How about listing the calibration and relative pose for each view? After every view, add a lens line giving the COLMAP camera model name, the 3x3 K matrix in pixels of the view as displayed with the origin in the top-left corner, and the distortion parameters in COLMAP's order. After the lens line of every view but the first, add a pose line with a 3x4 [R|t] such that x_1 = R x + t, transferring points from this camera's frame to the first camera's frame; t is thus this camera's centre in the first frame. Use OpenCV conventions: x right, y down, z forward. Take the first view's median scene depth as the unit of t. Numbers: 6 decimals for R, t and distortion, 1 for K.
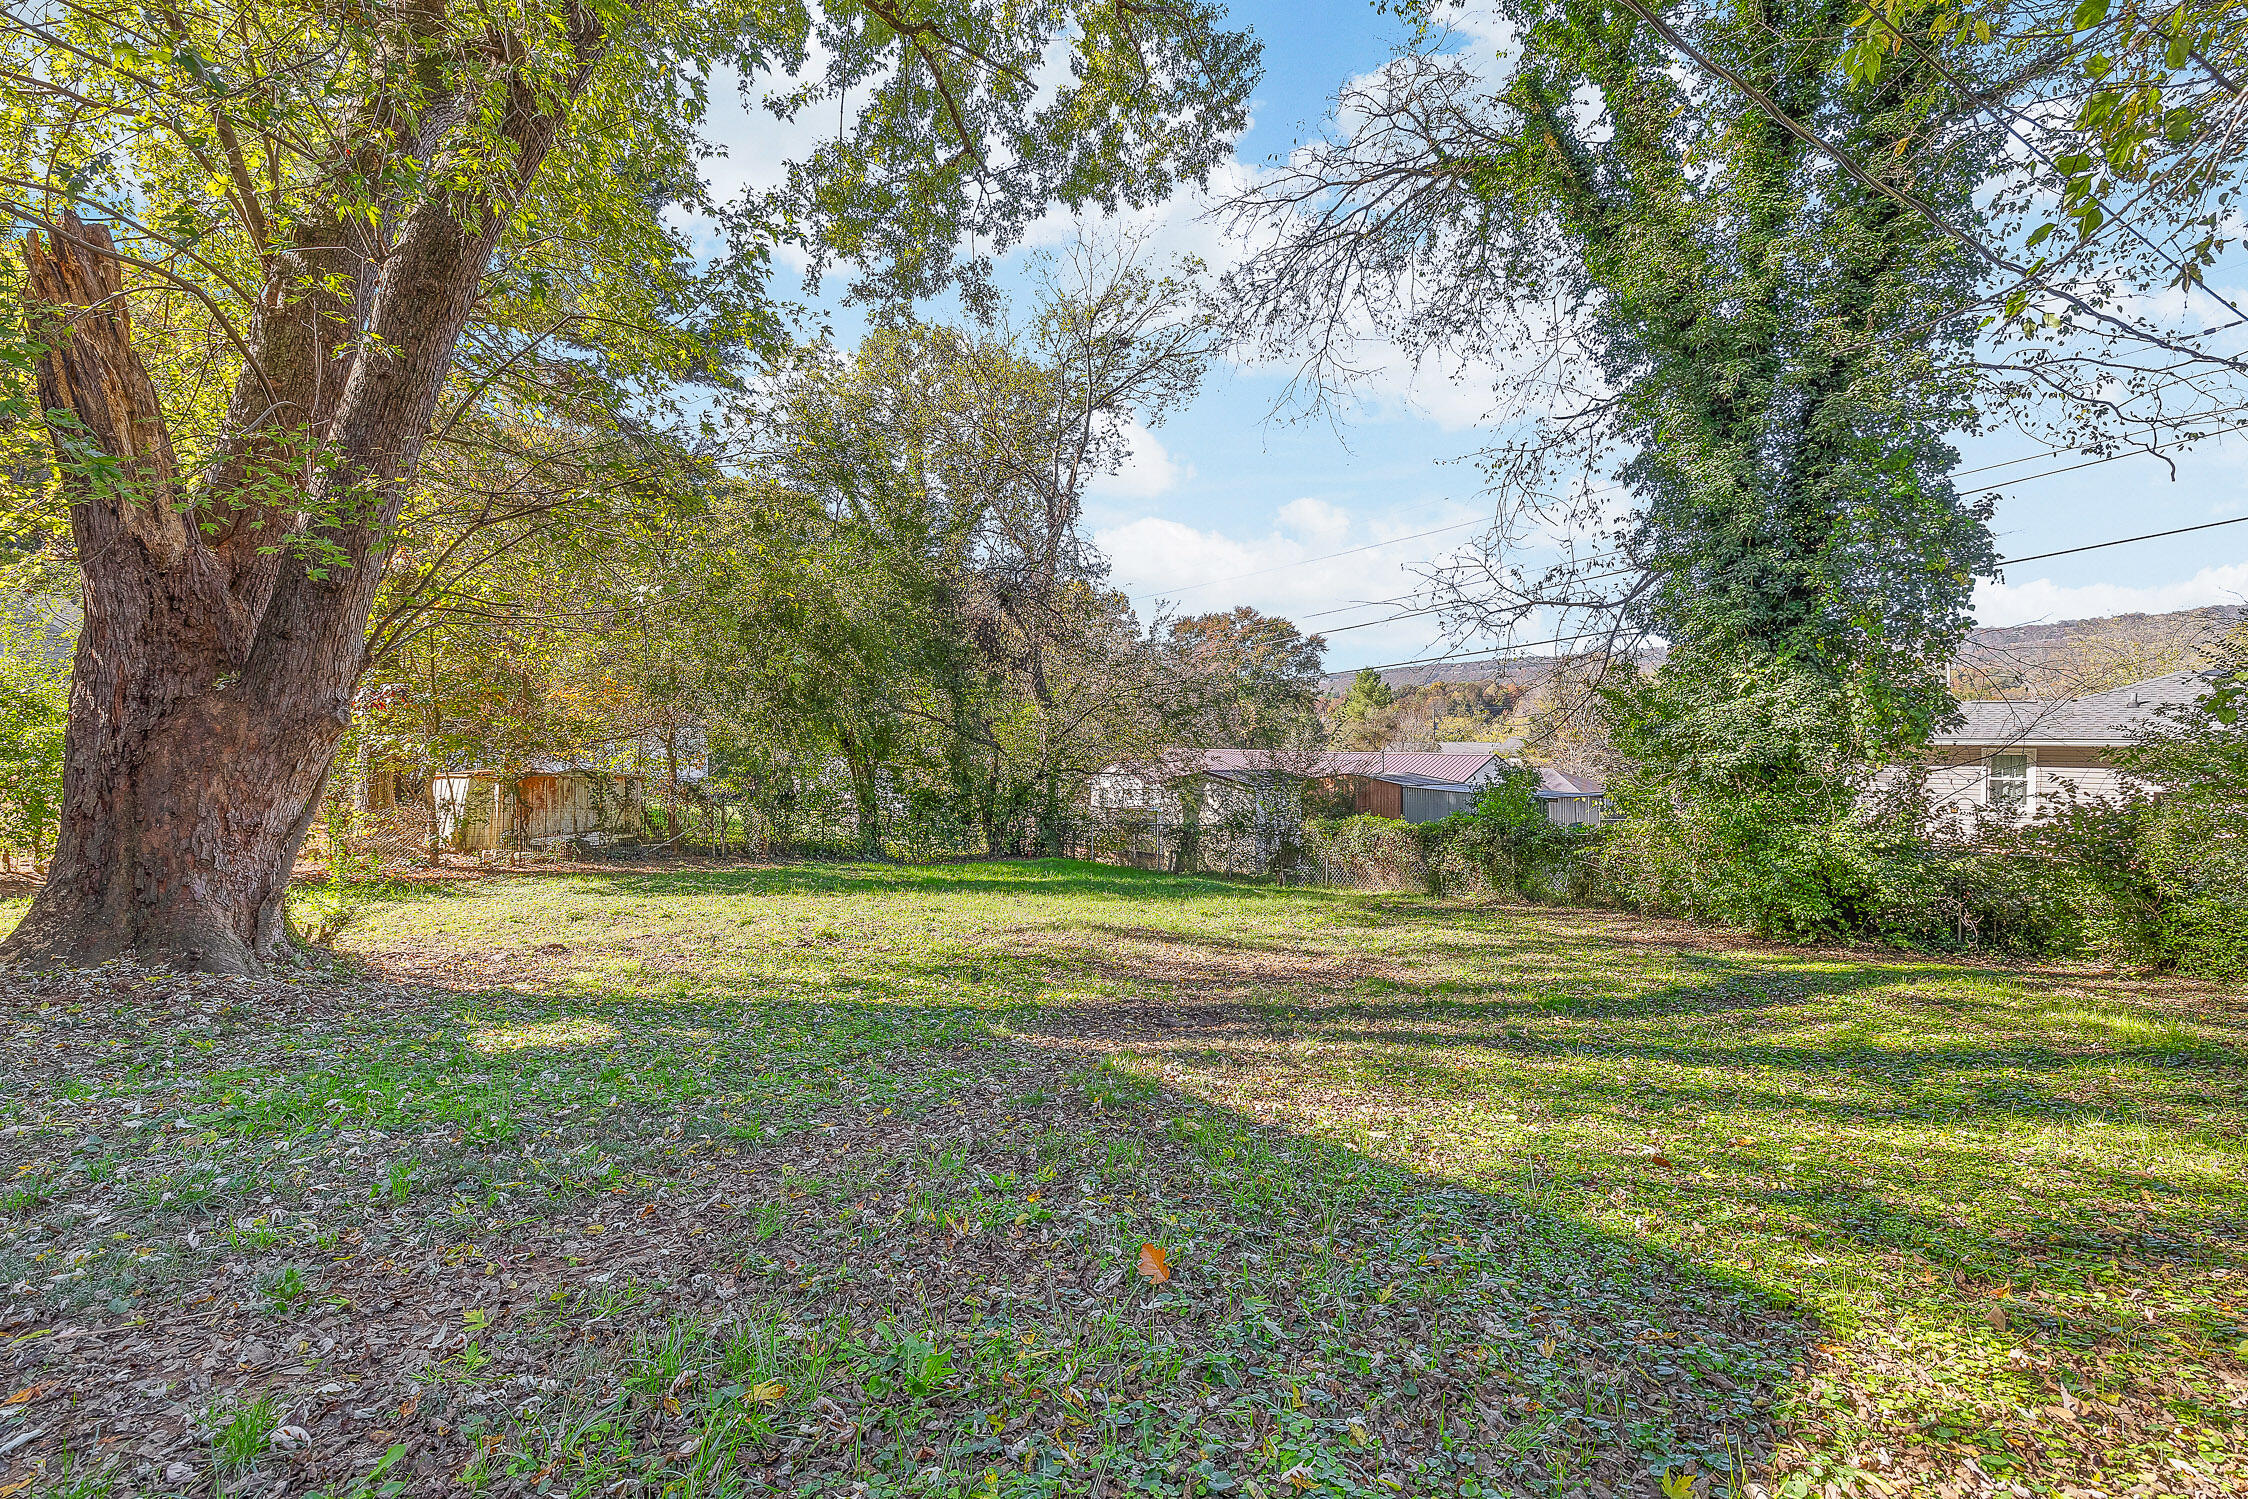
lens RADIAL K [[949.0, 0, 1118.3], [0, 949.0, 734.9], [0, 0, 1]] dist [-0.000826, -0.000125]
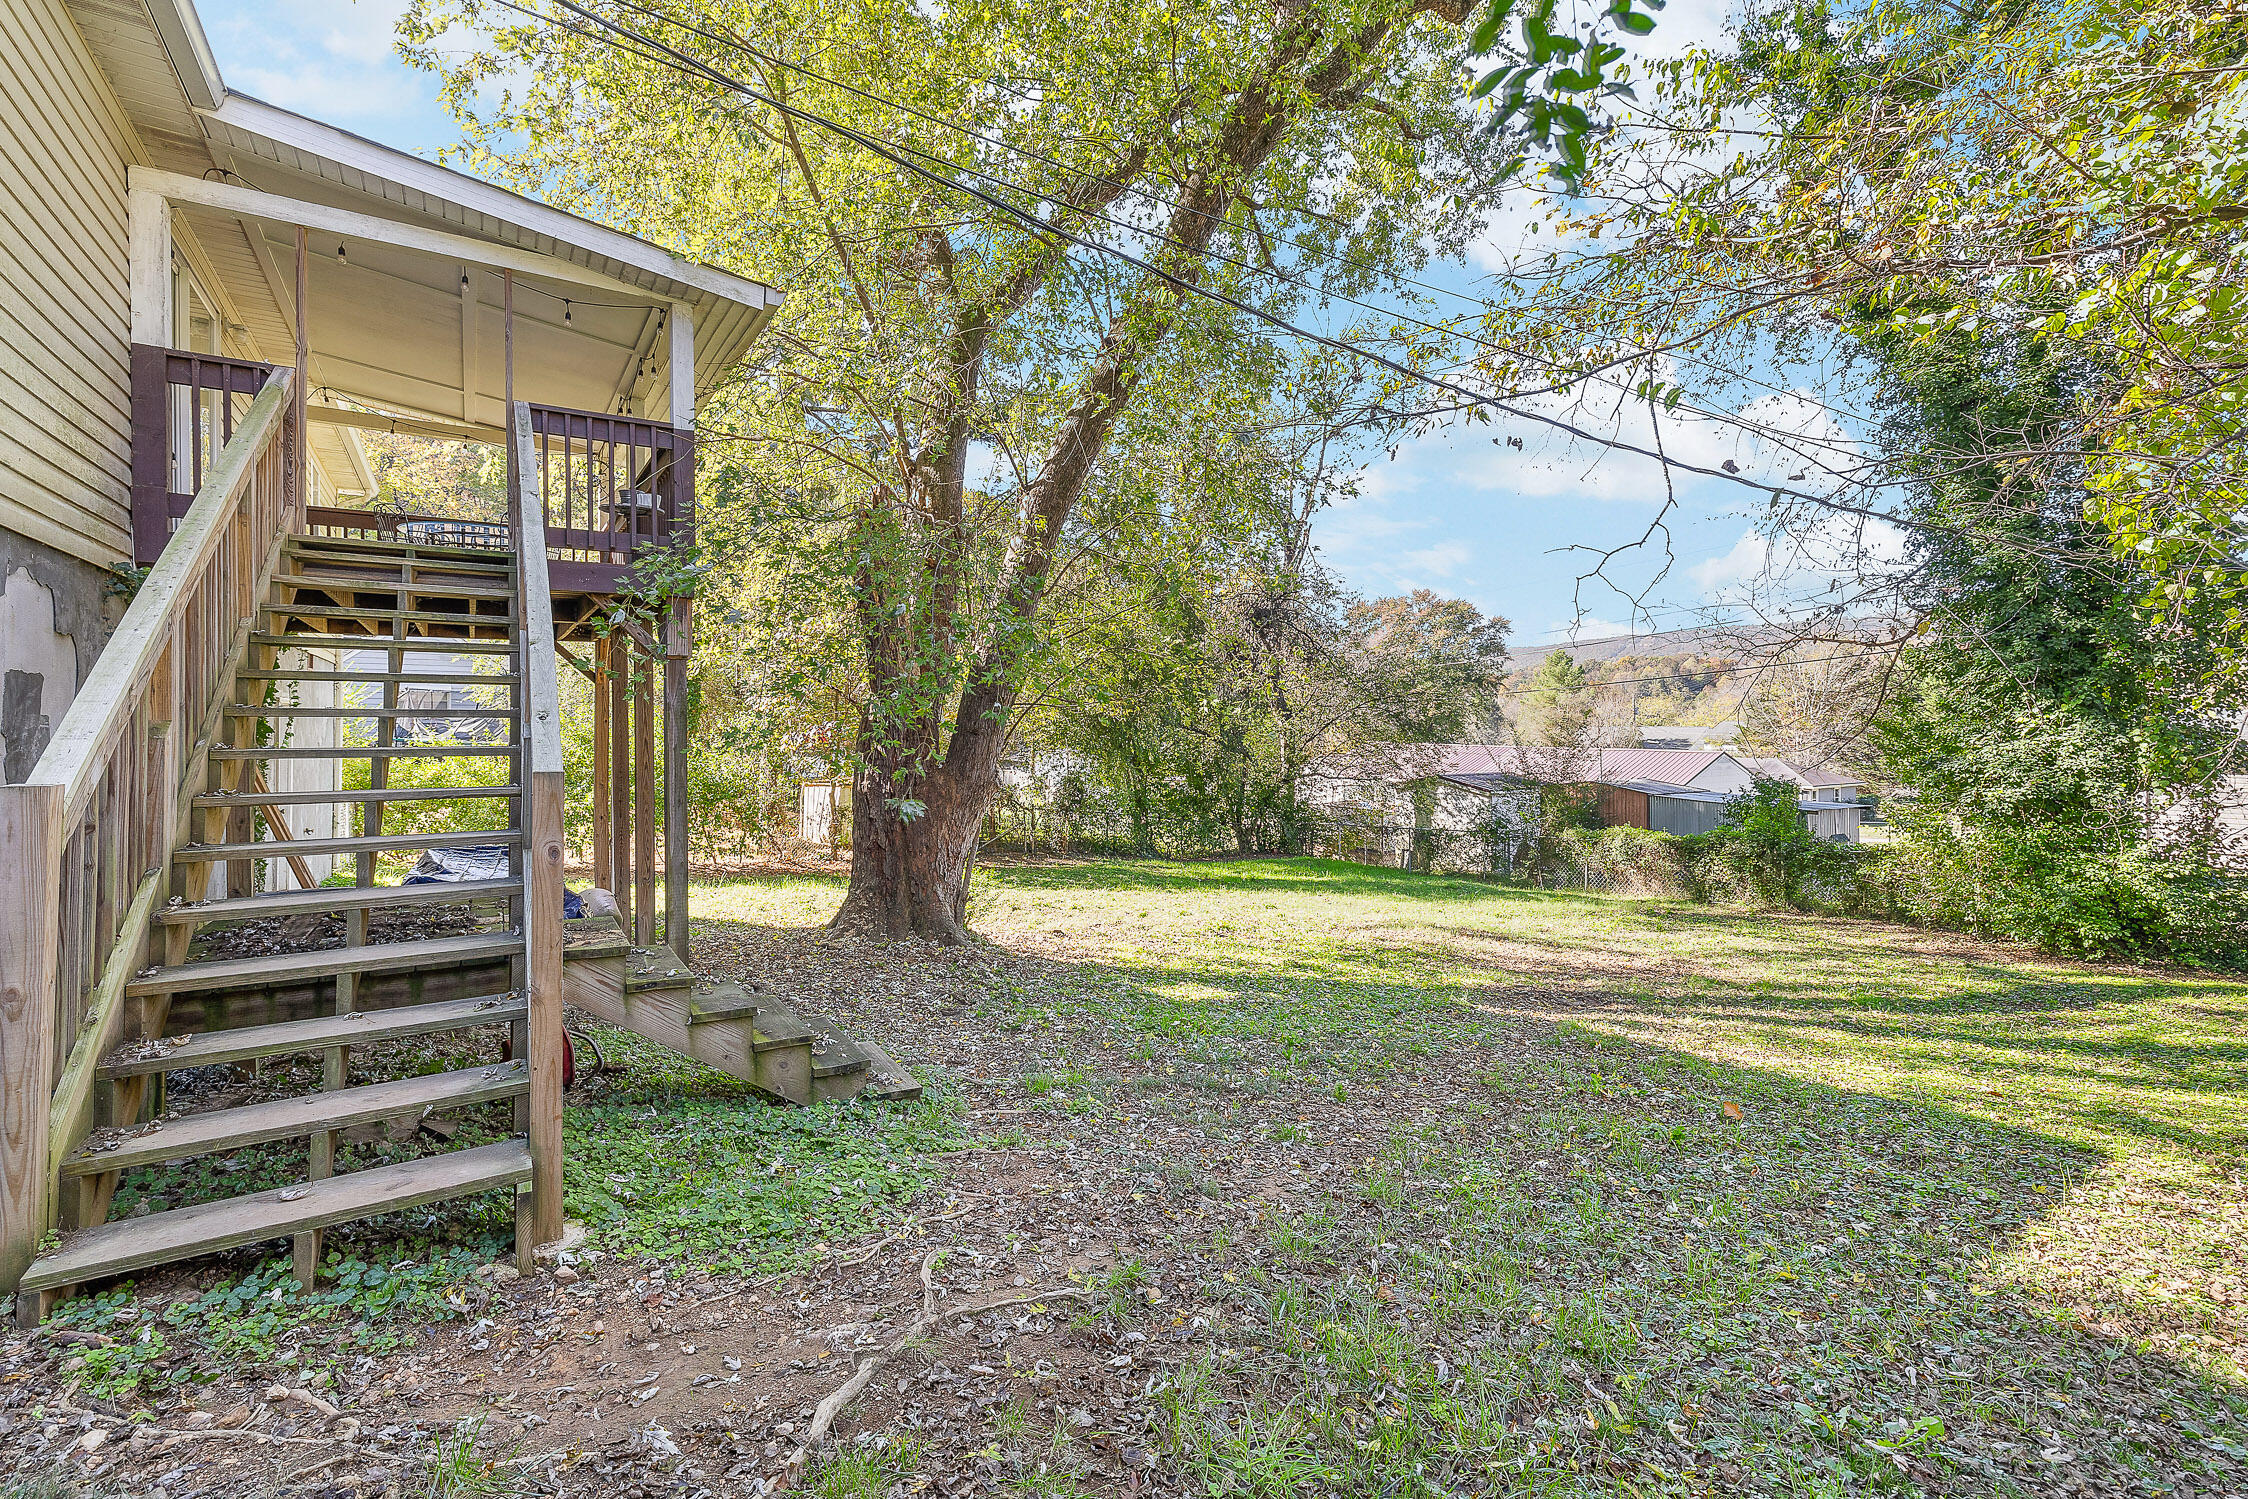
lens RADIAL K [[948.6, 0, 1119.4], [0, 948.6, 720.5], [0, 0, 1]] dist [0.000137, 0.000193]
pose [[0.985682, -0.008660, -0.168395, -0.217188], [0.008807, 0.999961, 0.000126, -0.071812], [0.168387, -0.001608, 0.985720, -0.296554]]
